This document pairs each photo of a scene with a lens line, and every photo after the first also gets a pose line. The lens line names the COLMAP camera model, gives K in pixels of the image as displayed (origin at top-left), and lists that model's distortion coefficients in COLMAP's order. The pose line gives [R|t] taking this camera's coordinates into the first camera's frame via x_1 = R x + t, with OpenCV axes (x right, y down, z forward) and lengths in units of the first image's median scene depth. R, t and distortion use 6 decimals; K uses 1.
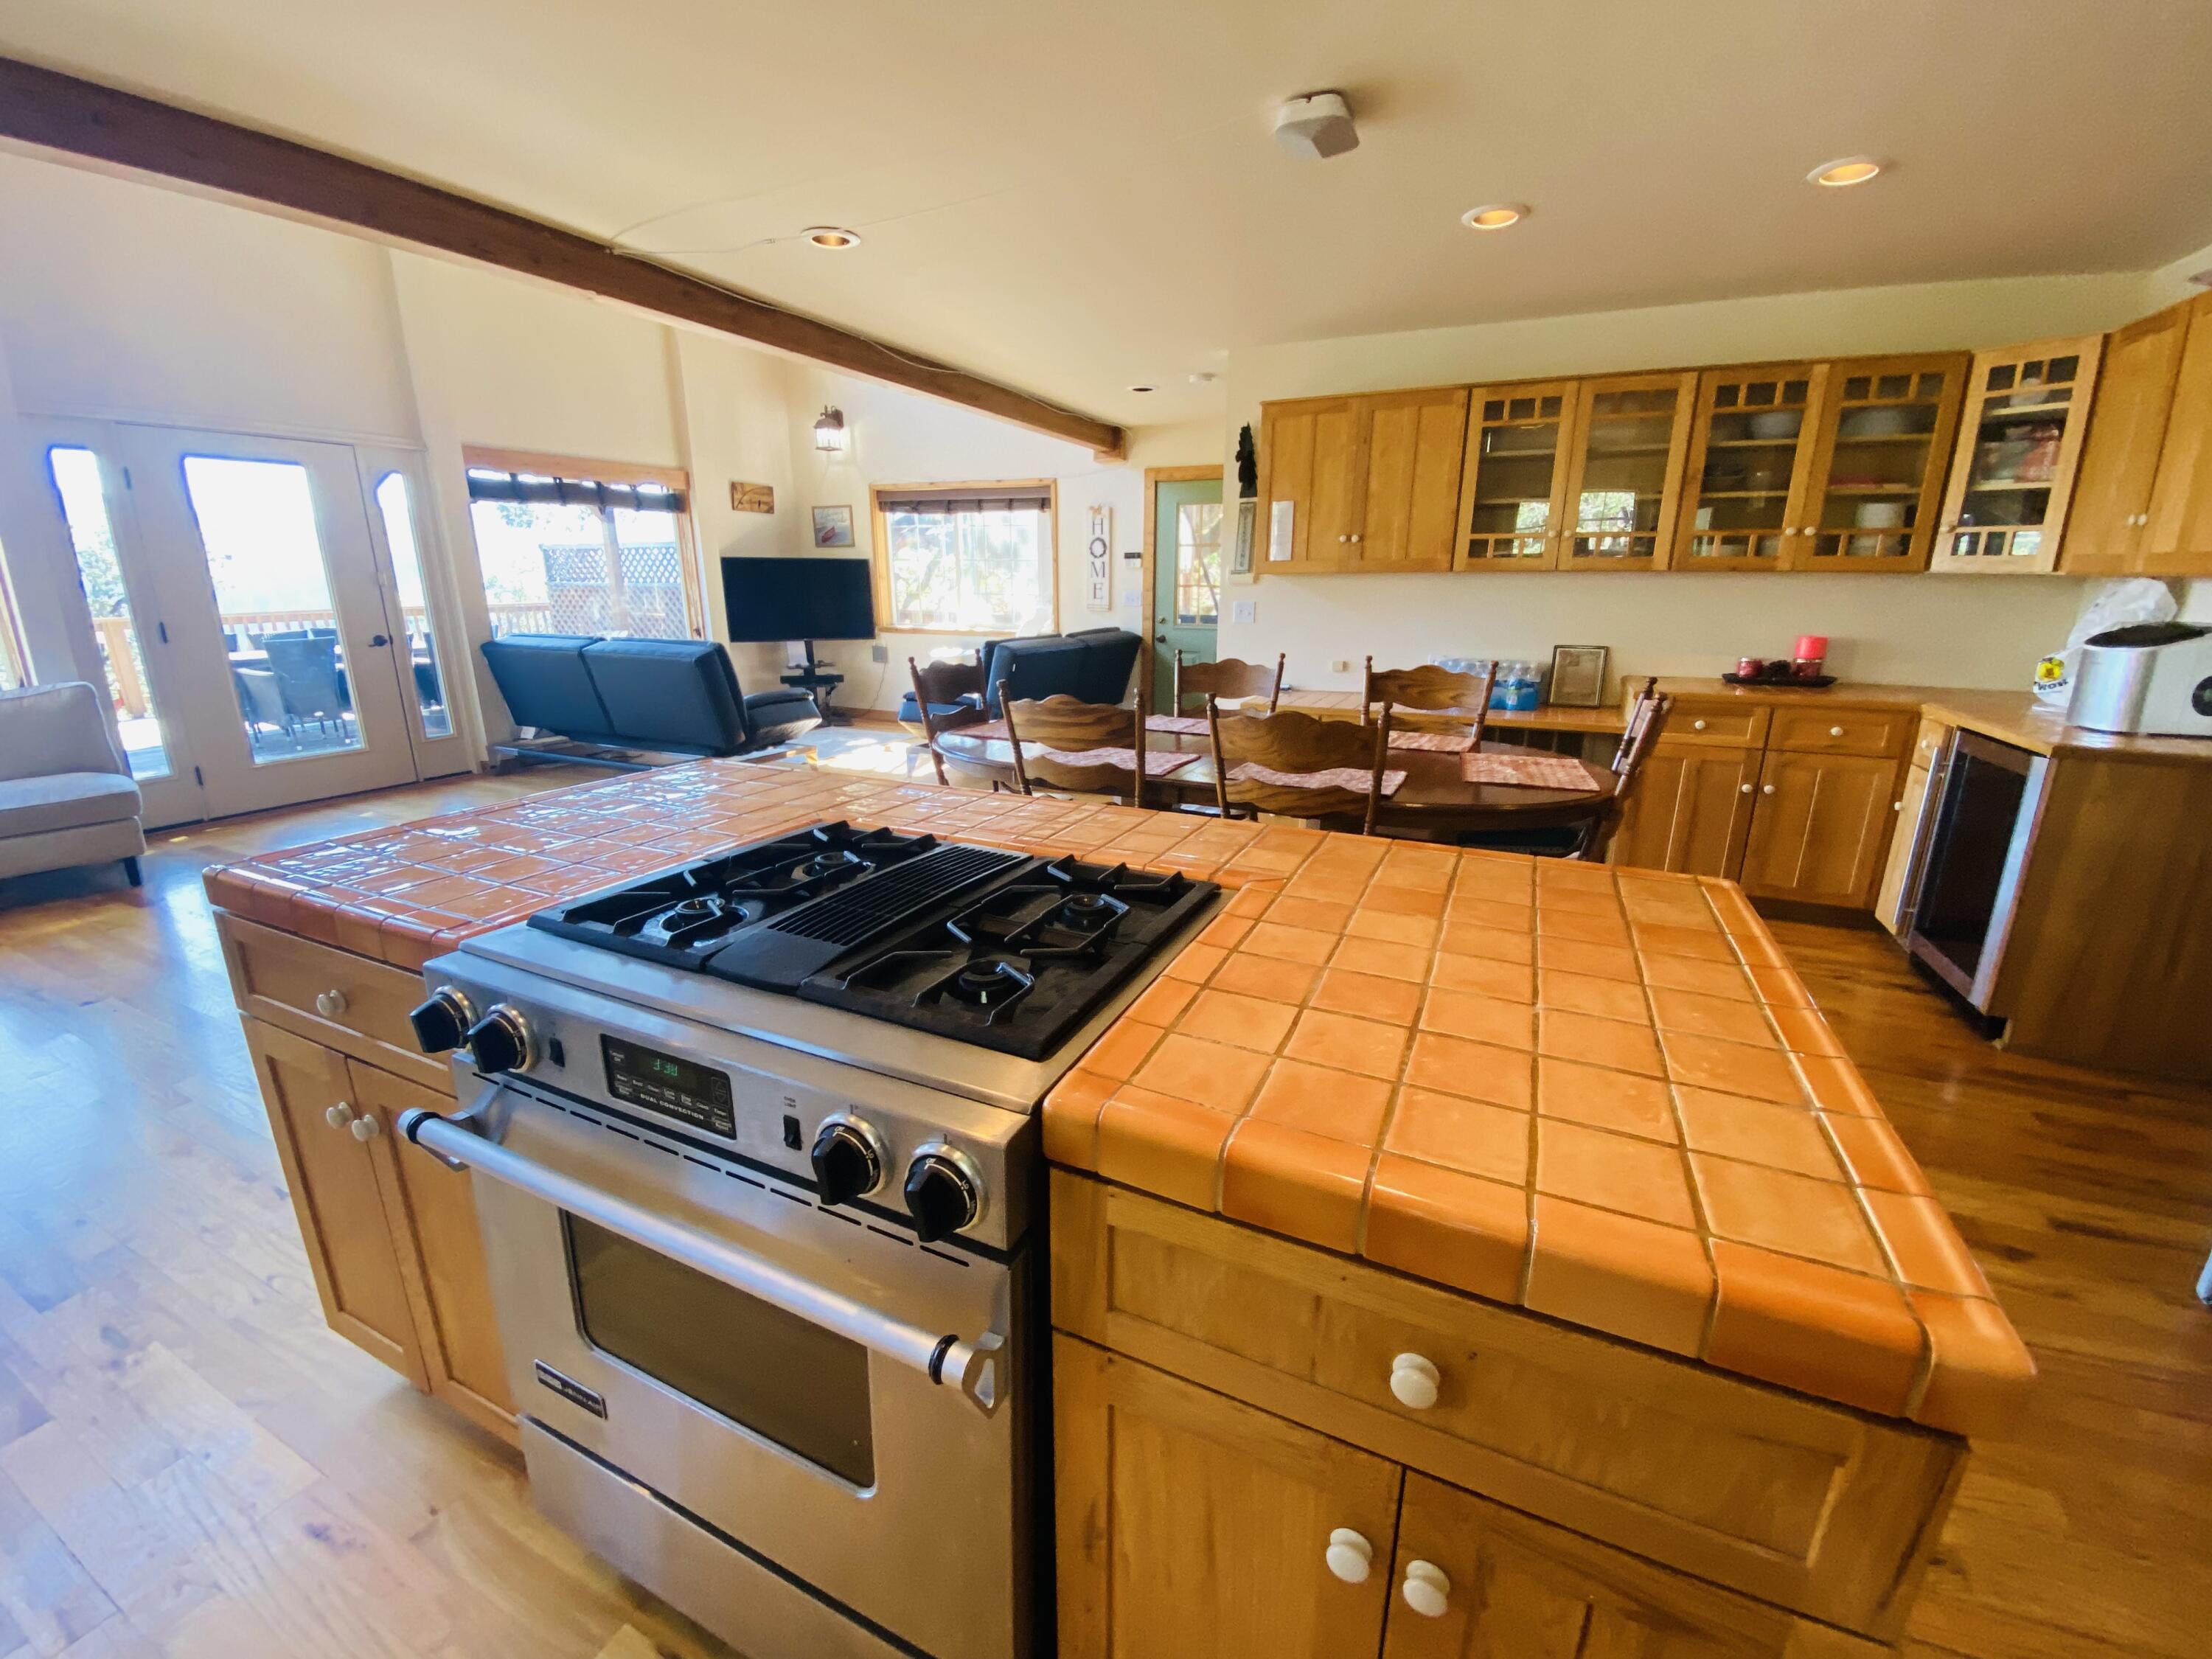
lens RADIAL K [[898.5, 0, 1105.8], [0, 898.5, 830.0], [0, 0, 1]] dist [0.019203, -0.018959]
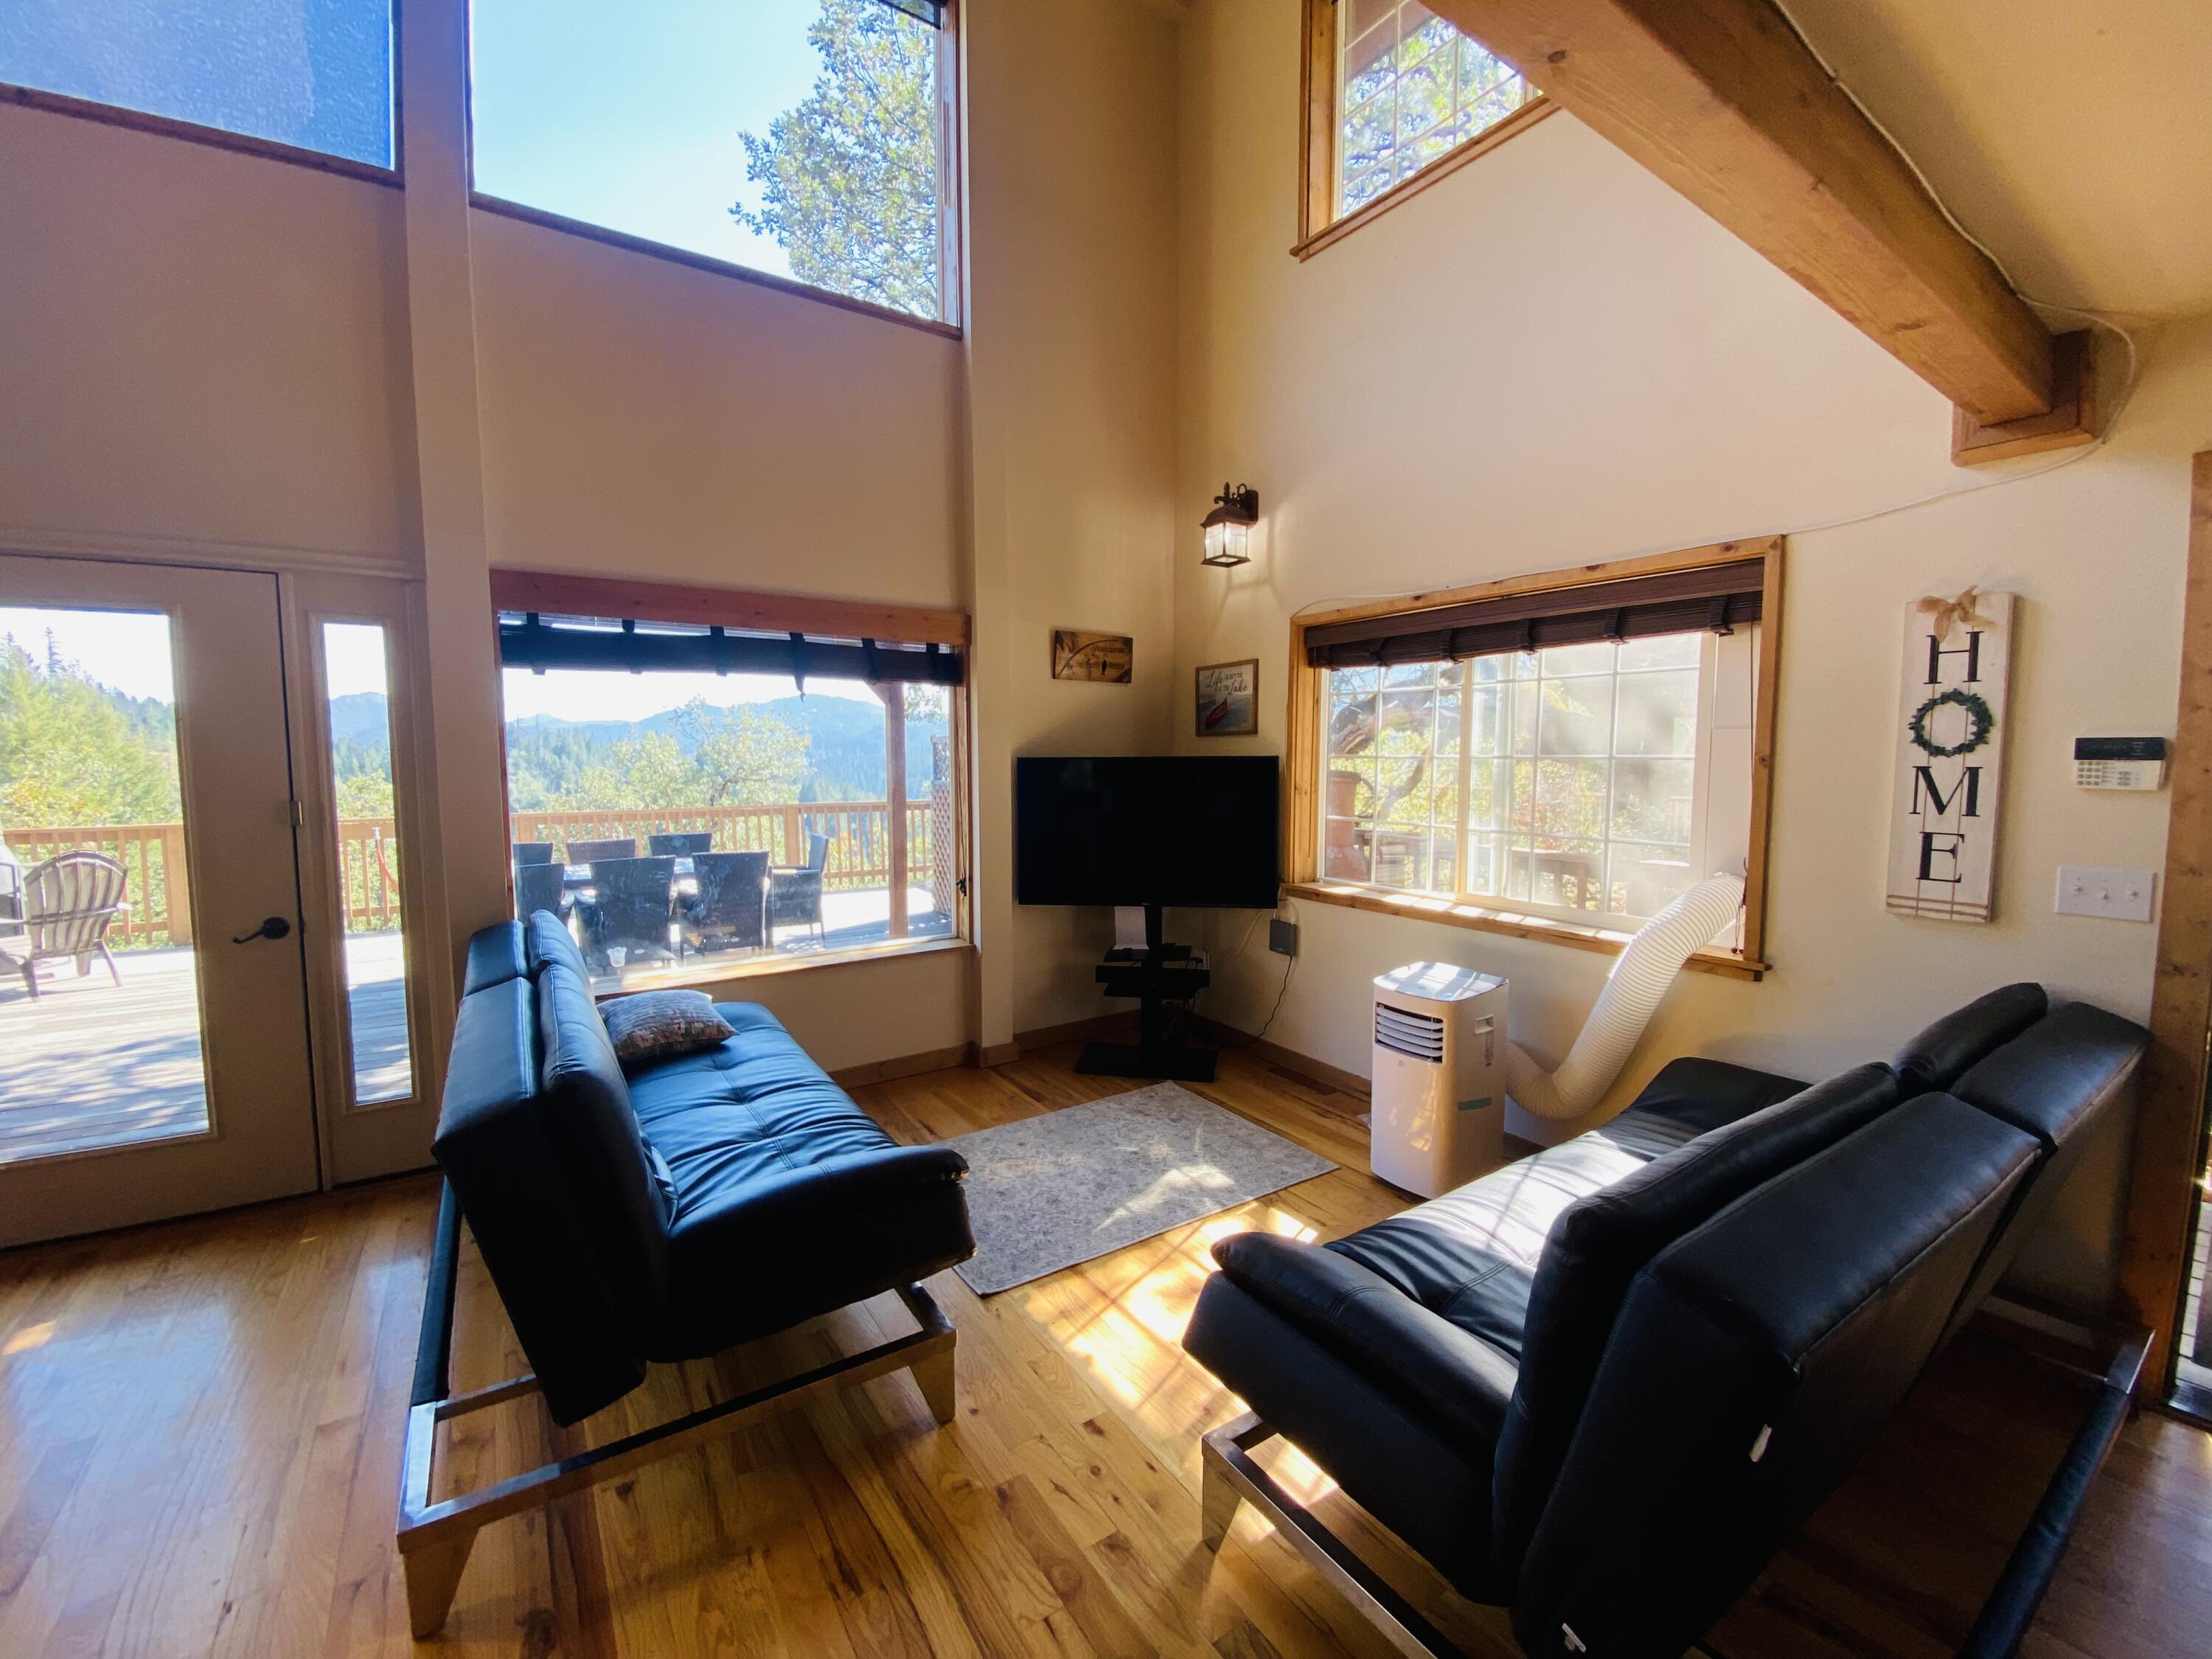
lens RADIAL K [[898.5, 0, 1099.4], [0, 898.5, 829.6], [0, 0, 1]] dist [0.019203, -0.018959]
pose [[0.857855, 0.038107, -0.512477, -0.203094], [-0.135242, 0.978834, -0.153603, -0.387746], [0.495776, 0.201077, 0.844851, 1.214980]]
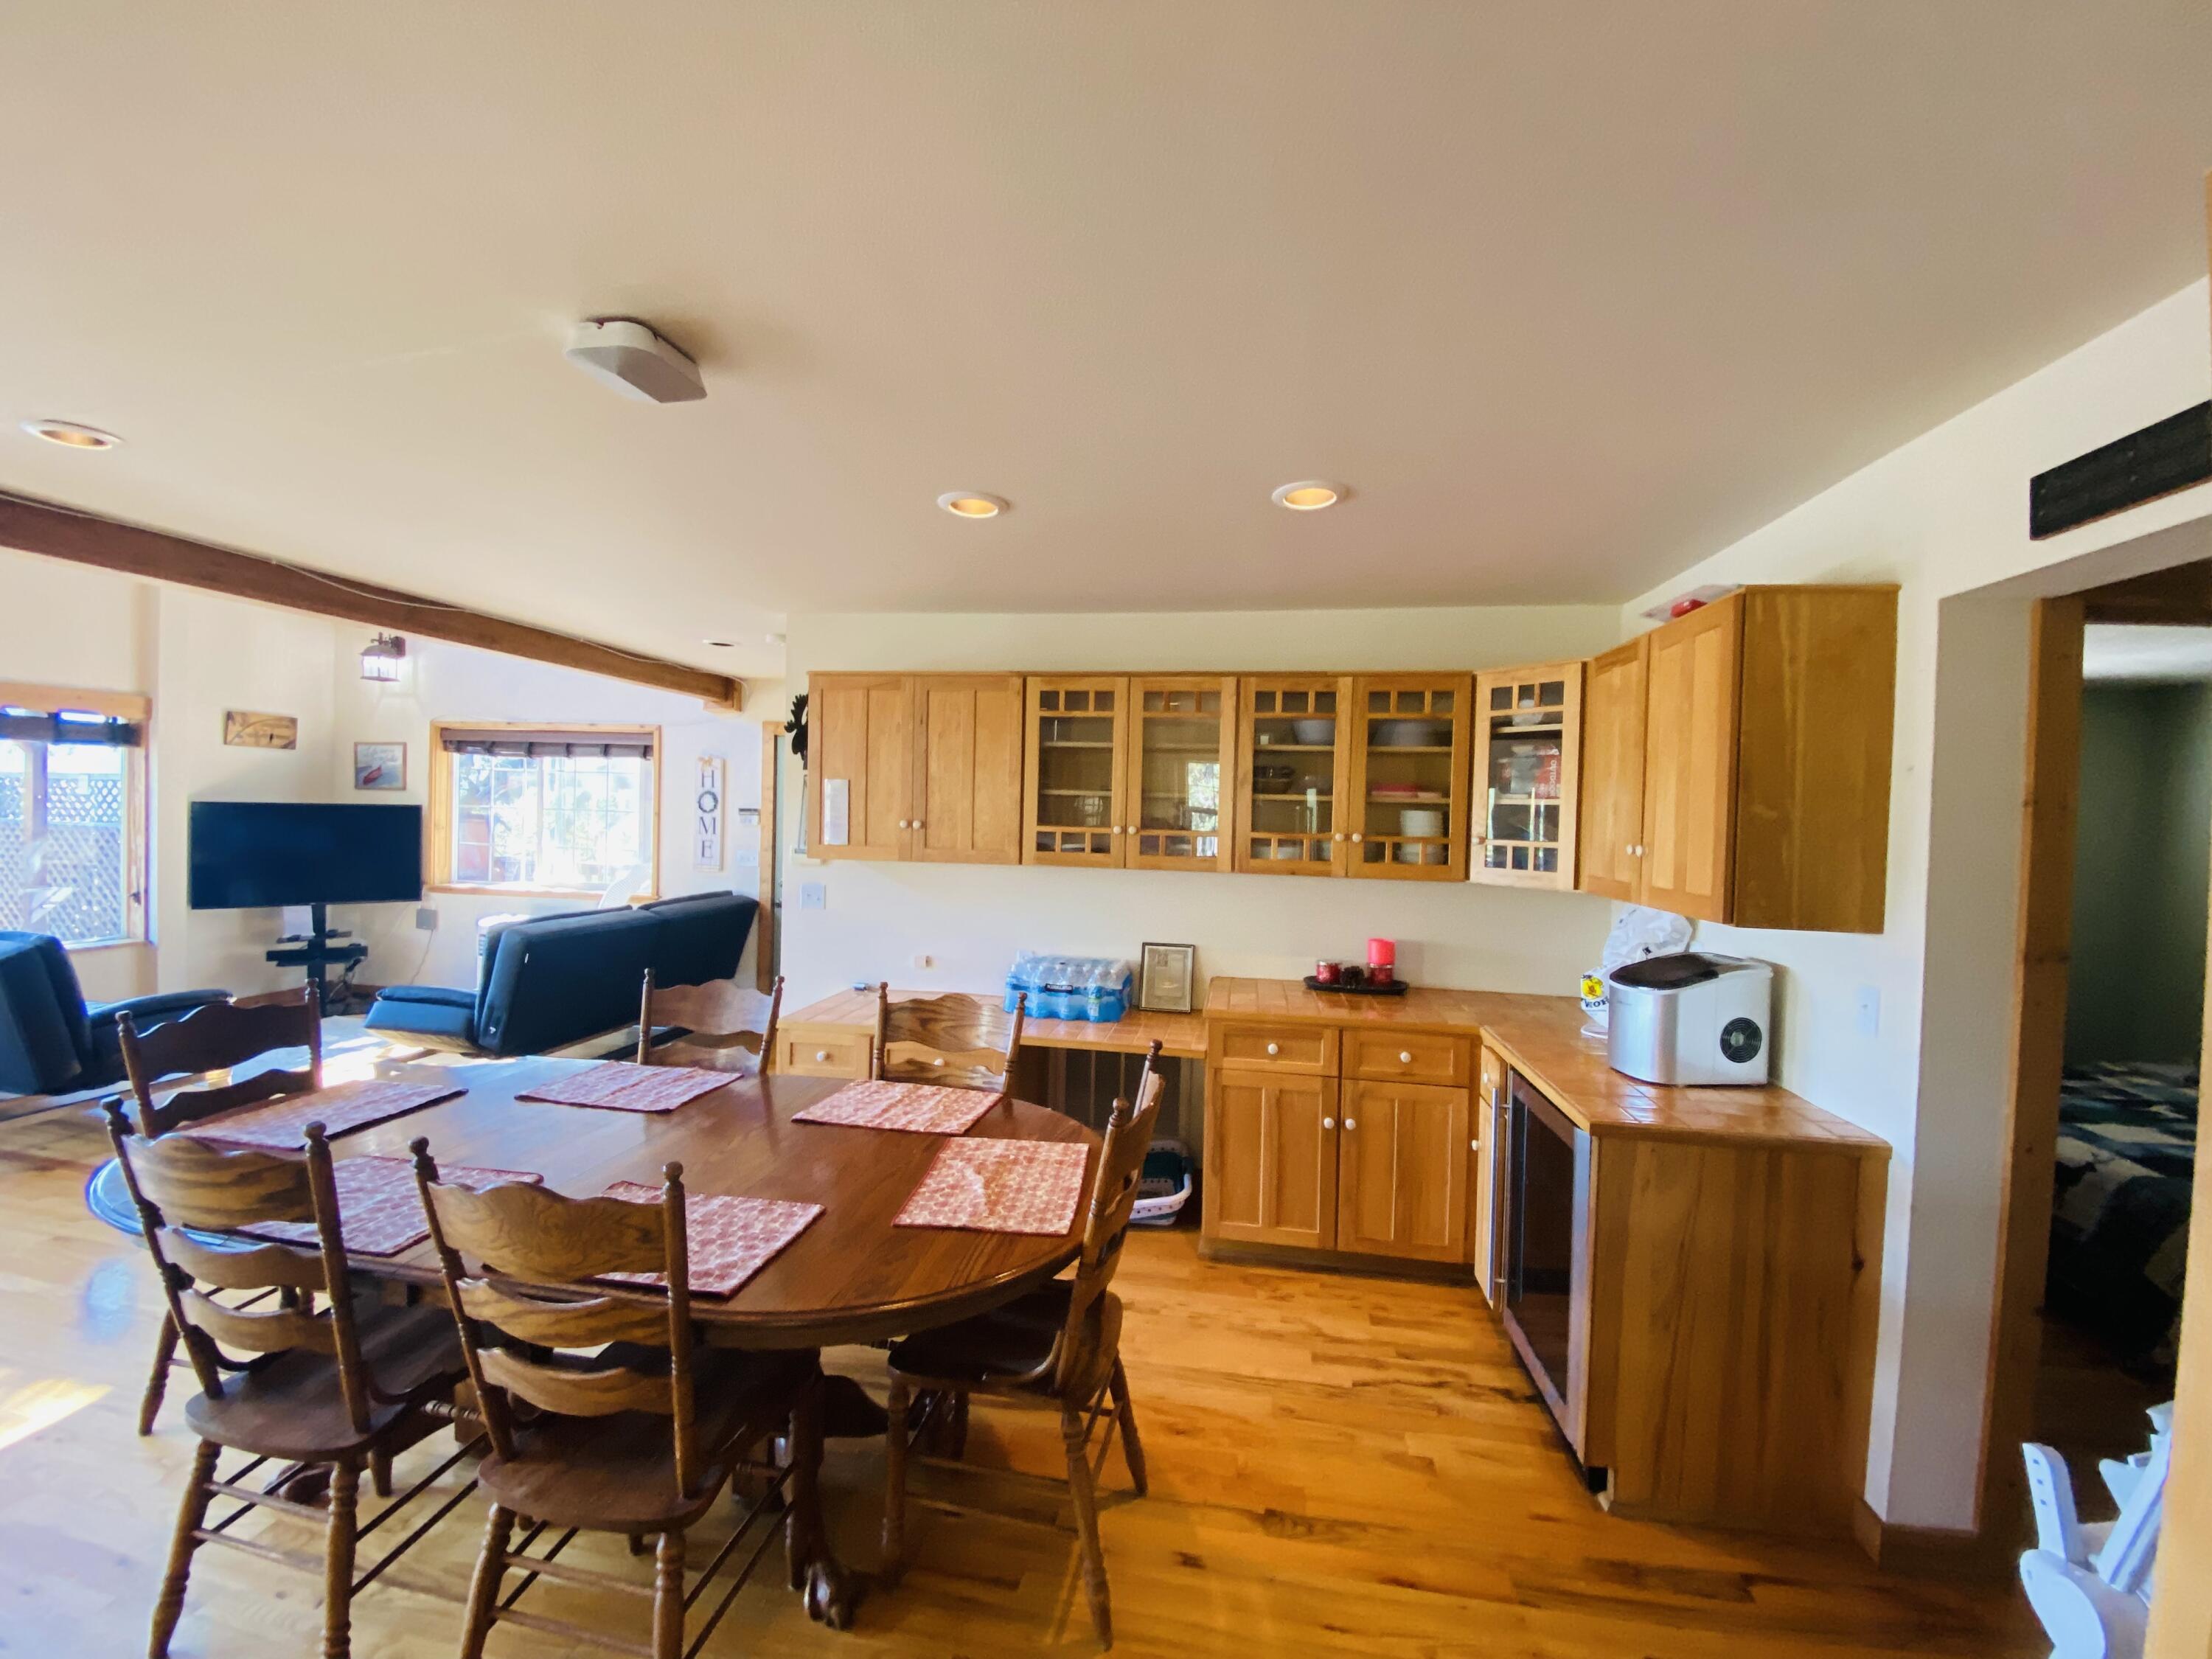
lens RADIAL K [[898.5, 0, 1100.3], [0, 898.5, 829.4], [0, 0, 1]] dist [0.019203, -0.018959]
pose [[0.962799, 0.016842, 0.269692, 0.251794], [0.049892, 0.969817, -0.238677, -0.121338], [-0.265571, 0.243253, 0.932899, 0.172989]]
